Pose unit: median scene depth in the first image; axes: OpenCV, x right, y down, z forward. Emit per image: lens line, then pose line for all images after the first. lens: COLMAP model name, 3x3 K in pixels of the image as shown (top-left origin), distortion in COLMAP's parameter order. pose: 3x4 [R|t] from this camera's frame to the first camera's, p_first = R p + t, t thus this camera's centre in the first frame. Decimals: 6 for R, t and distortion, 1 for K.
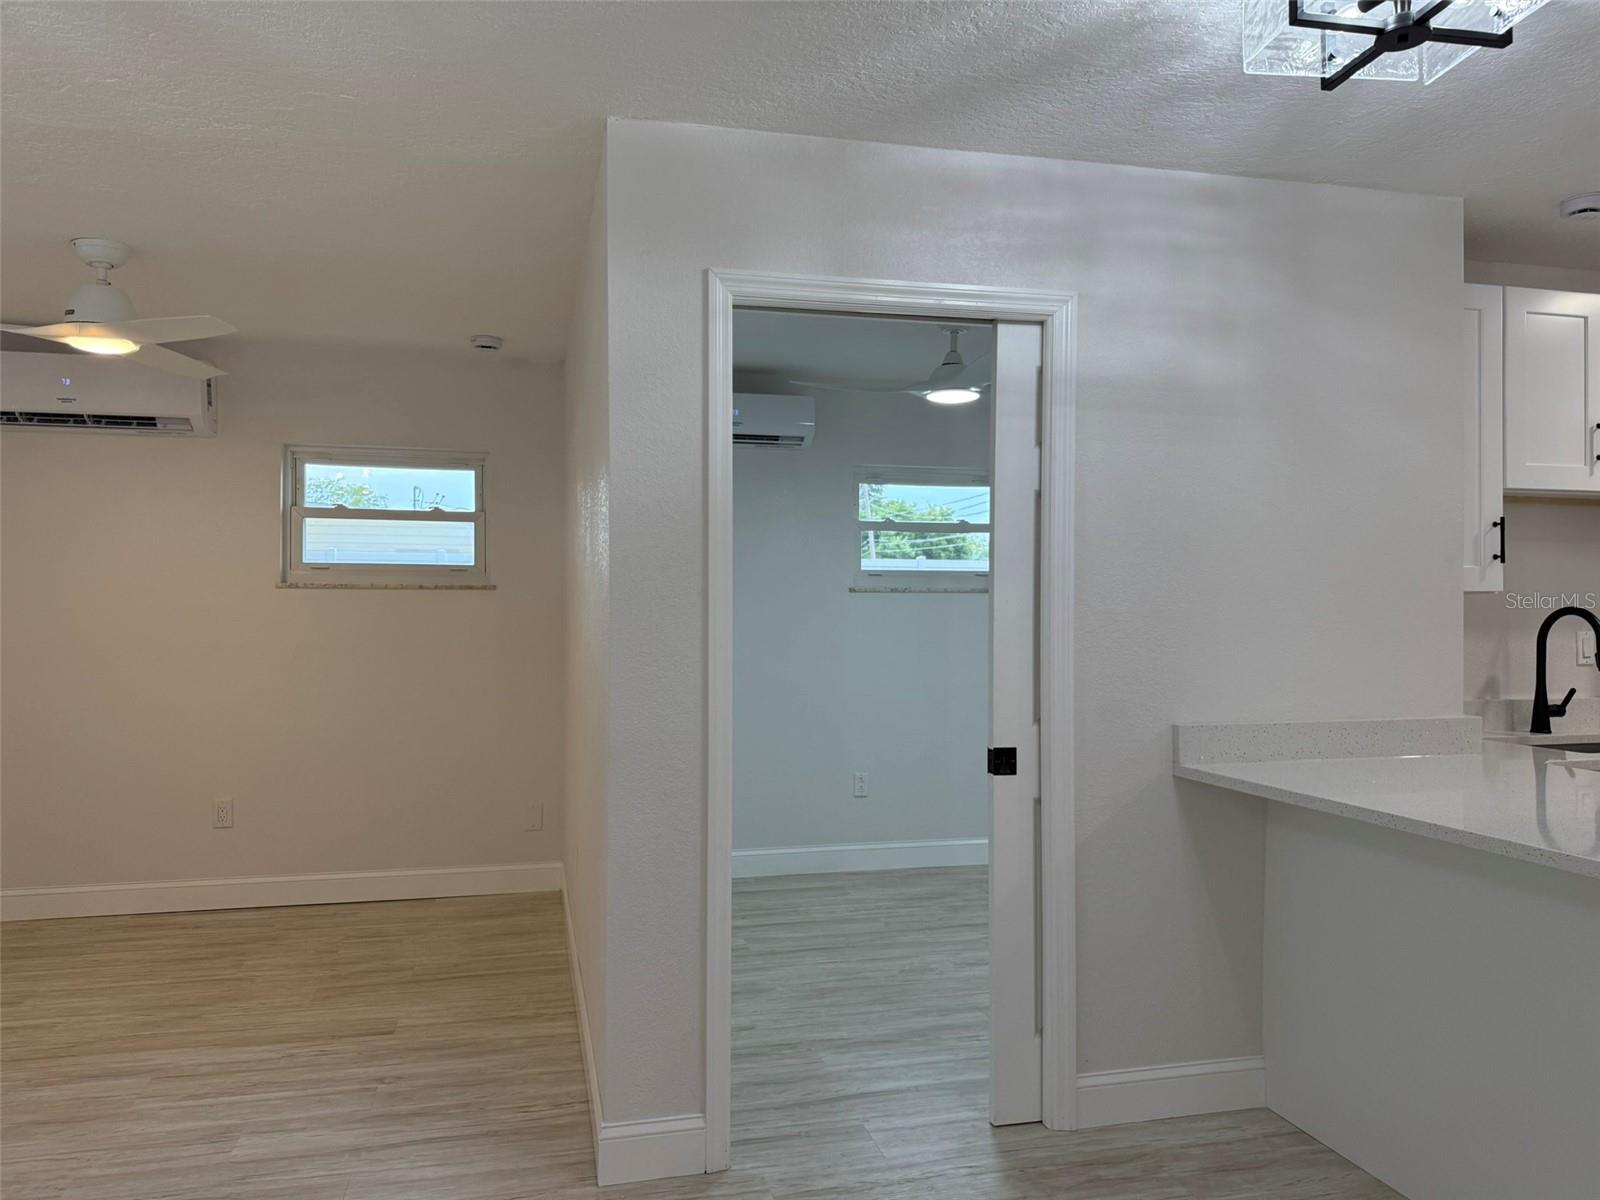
lens RADIAL K [[1128.1, 0, 793.3], [0, 1128.1, 608.6], [0, 0, 1]] dist [0.033626, -0.039795]
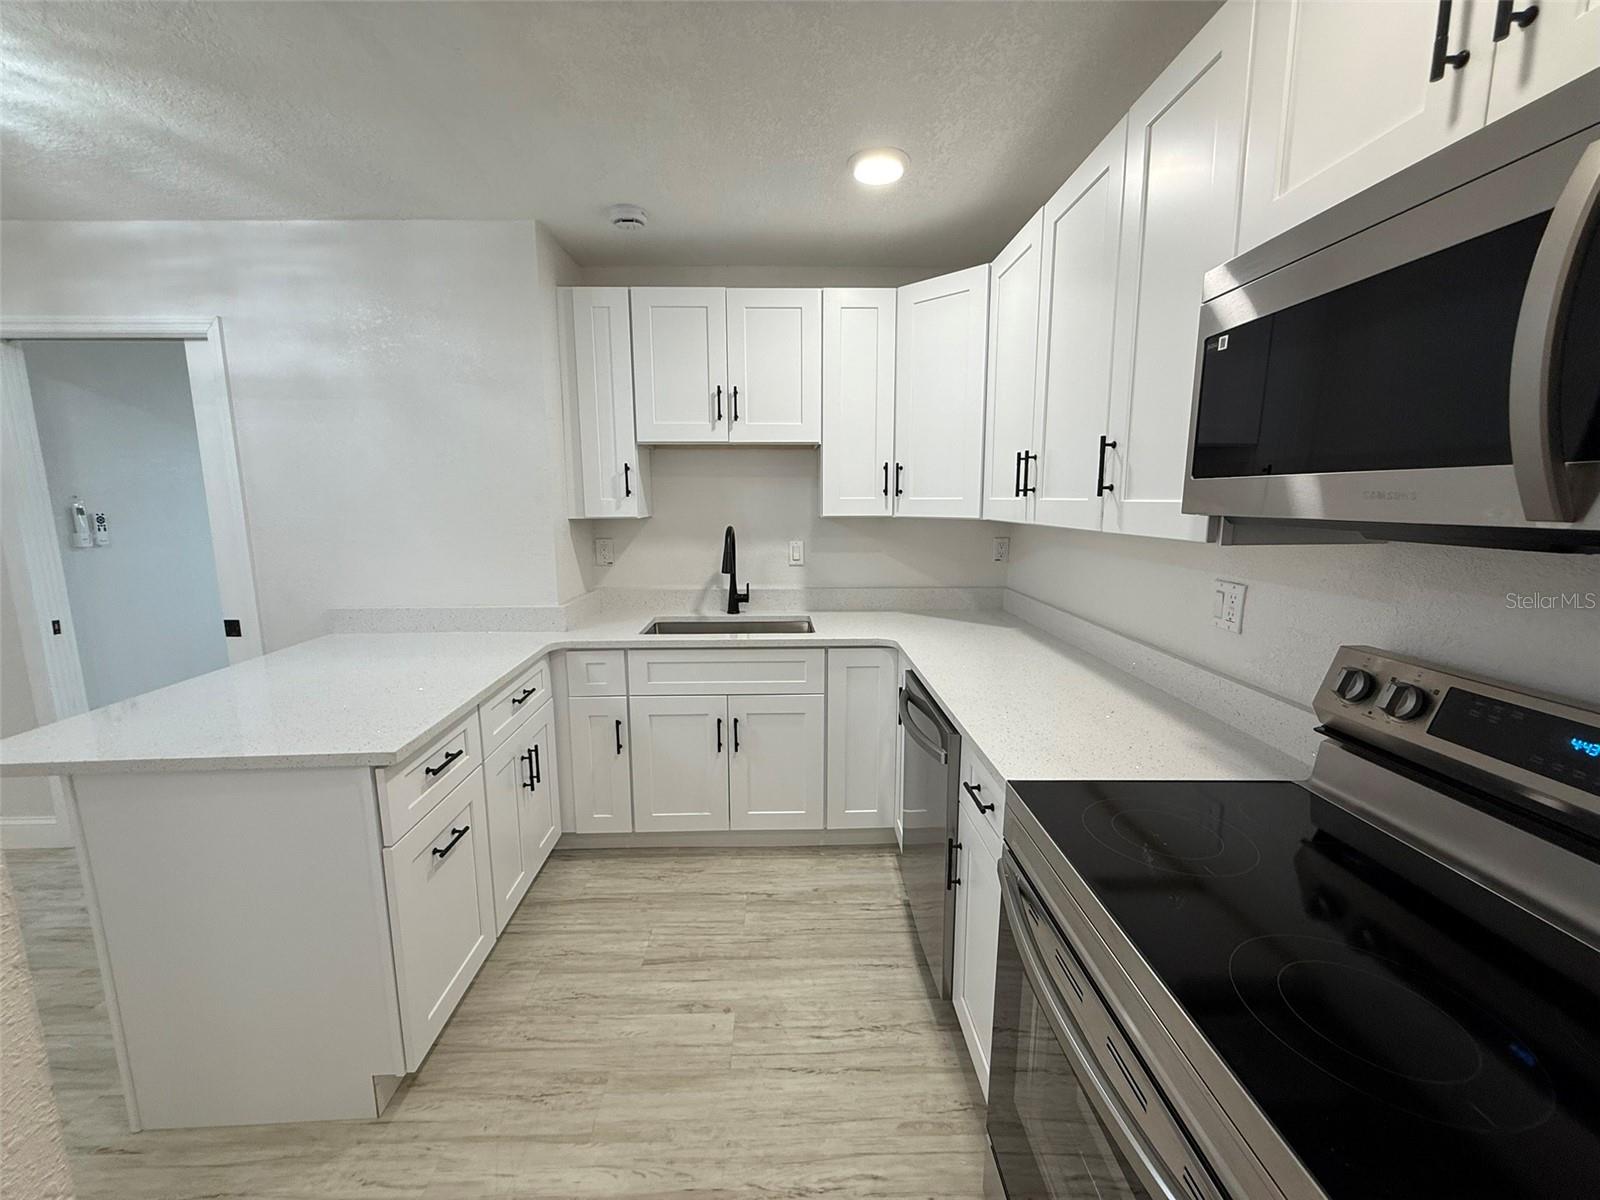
lens RADIAL K [[635.9, 0, 790.7], [0, 635.9, 593.9], [0, 0, 1]] dist [-0.000099, 0.000057]
pose [[0.976784, 0.028604, -0.212309, 0.961755], [0.003689, 0.988654, 0.150168, -0.037716], [0.214195, -0.147465, 0.965595, 0.258756]]
